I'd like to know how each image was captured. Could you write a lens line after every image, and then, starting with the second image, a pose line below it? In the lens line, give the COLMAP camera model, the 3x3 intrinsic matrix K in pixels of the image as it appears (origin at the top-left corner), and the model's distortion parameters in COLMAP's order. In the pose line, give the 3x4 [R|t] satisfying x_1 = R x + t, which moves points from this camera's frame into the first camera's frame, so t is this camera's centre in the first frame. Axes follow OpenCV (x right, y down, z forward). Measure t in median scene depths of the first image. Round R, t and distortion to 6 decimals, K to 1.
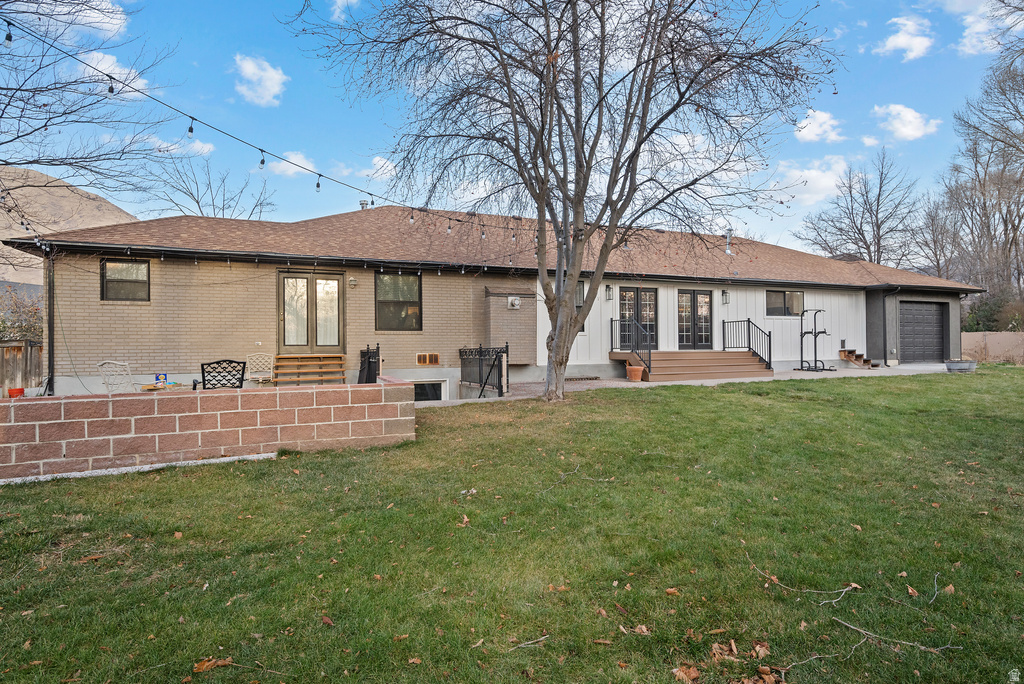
lens RADIAL K [[537.0, 0, 510.7], [0, 537.0, 345.8], [0, 0, 1]] dist [-0.002403, -0.000206]
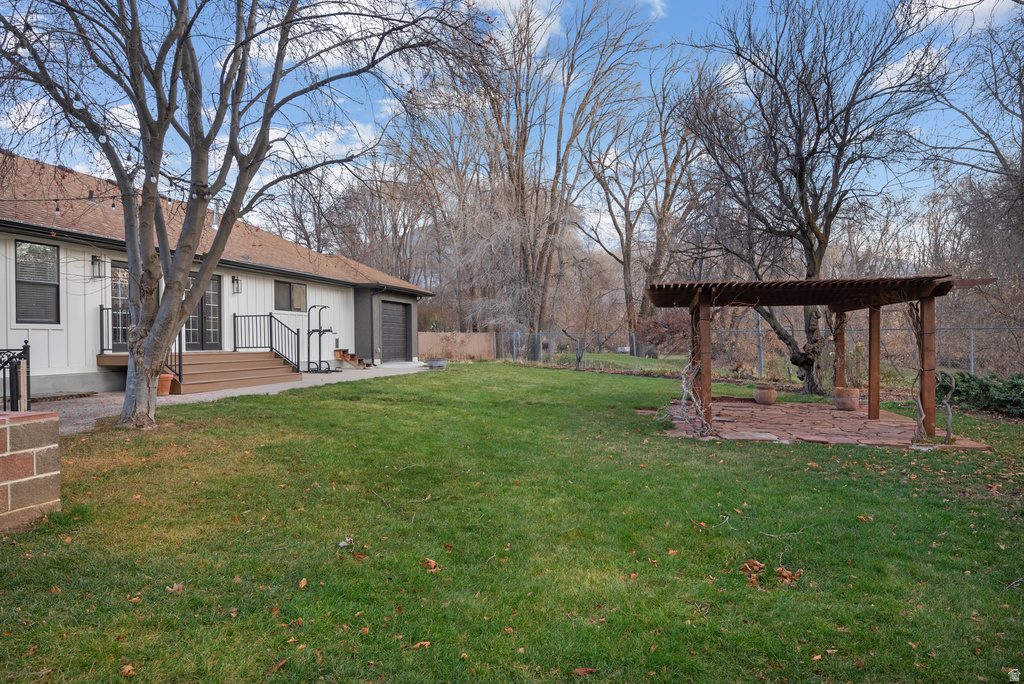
lens RADIAL K [[682.2, 0, 511.3], [0, 682.2, 343.6], [0, 0, 1]] dist [0.003070, 0.000776]
pose [[0.585075, 0.000200, 0.810979, -0.187337], [0.000208, 1.000000, -0.000397, -0.002141], [-0.810979, 0.000401, 0.585075, 0.063675]]
